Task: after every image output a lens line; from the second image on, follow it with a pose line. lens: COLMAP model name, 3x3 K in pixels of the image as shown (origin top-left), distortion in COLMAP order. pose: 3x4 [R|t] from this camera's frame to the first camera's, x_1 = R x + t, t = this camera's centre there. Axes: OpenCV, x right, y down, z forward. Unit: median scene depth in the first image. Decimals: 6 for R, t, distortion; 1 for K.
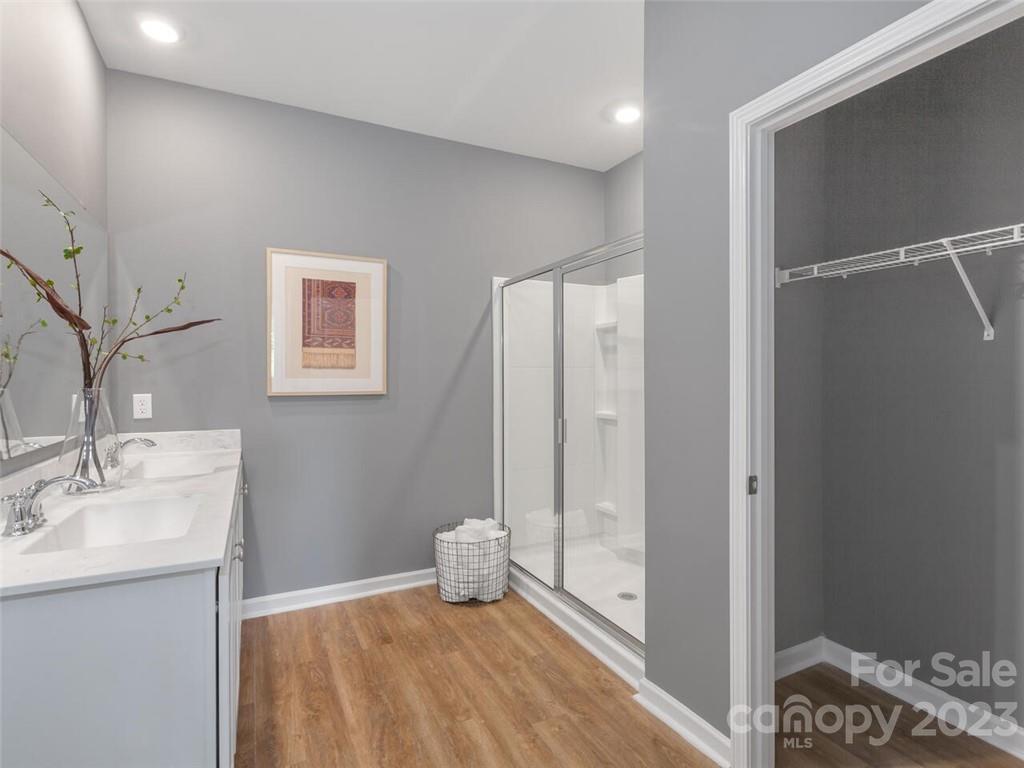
lens RADIAL K [[522.0, 0, 512.0], [0, 522.0, 384.0], [0, 0, 1]] dist [-0.000602, 0.000585]
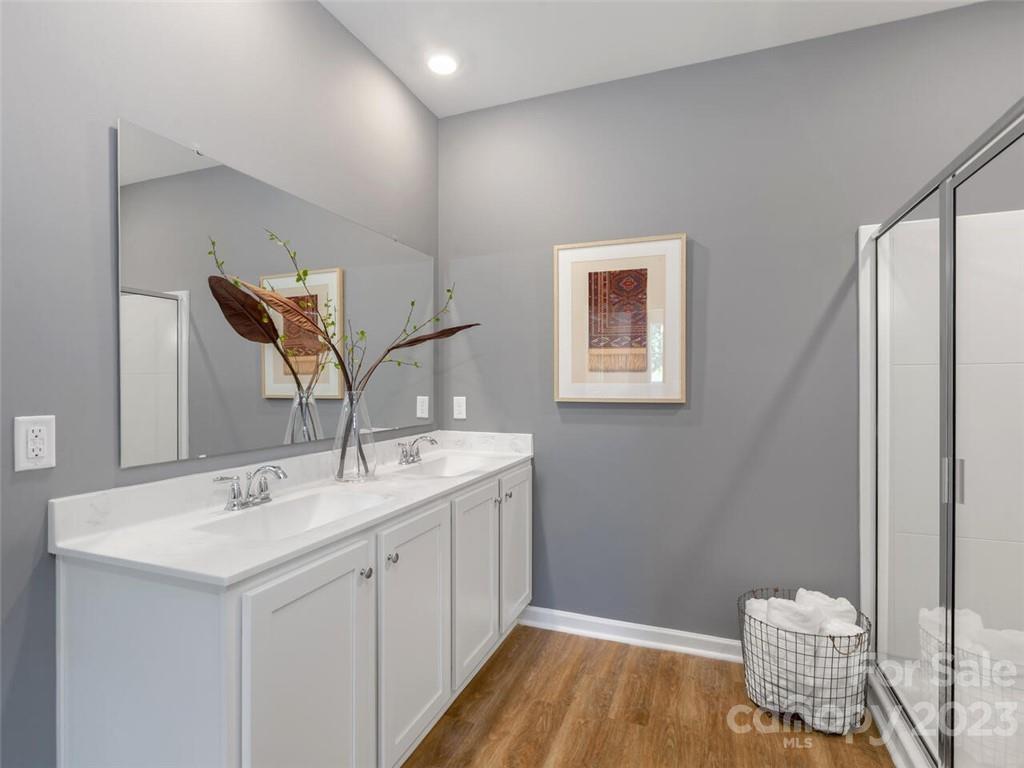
lens RADIAL K [[522.0, 0, 512.0], [0, 522.0, 384.0], [0, 0, 1]] dist [-0.000602, 0.000585]
pose [[0.672237, 0.002835, -0.740331, 0.201270], [-0.008496, 0.999956, -0.003886, -0.004412], [0.740288, 0.008903, 0.672231, 0.320996]]
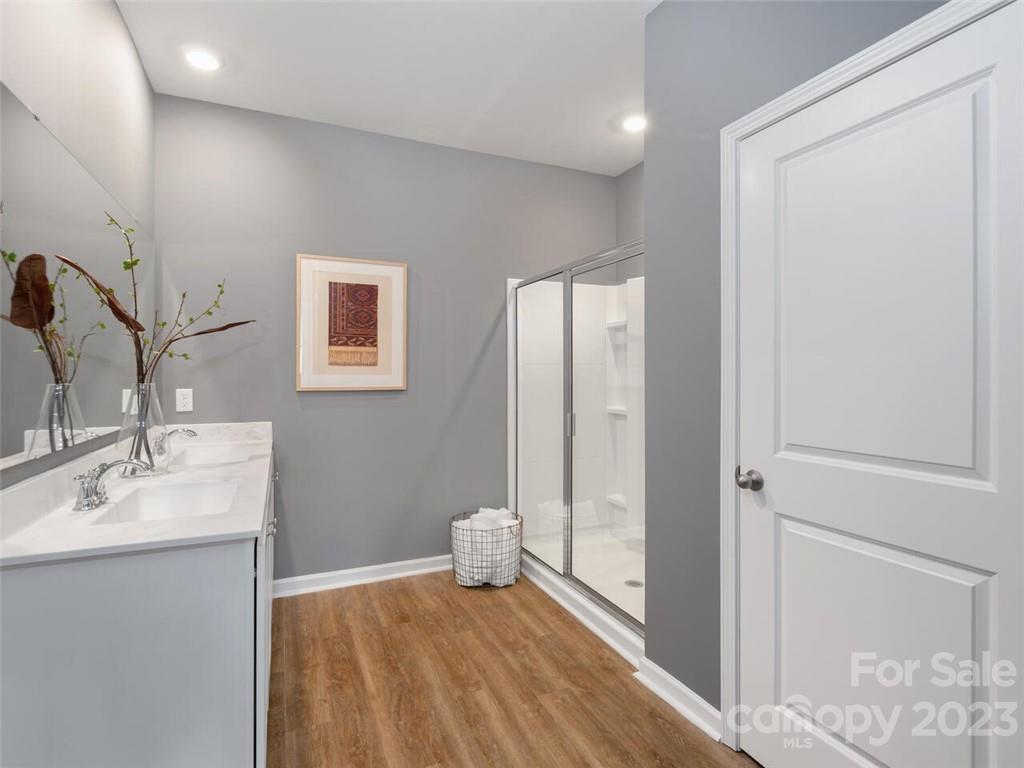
lens RADIAL K [[516.4, 0, 510.6], [0, 516.4, 376.7], [0, 0, 1]] dist [0.000822, -0.000081]
pose [[0.999104, 0.001195, -0.042305, 0.020047], [-0.001507, 0.999972, -0.007352, 0.000593], [0.042295, 0.007409, 0.999078, -0.051954]]
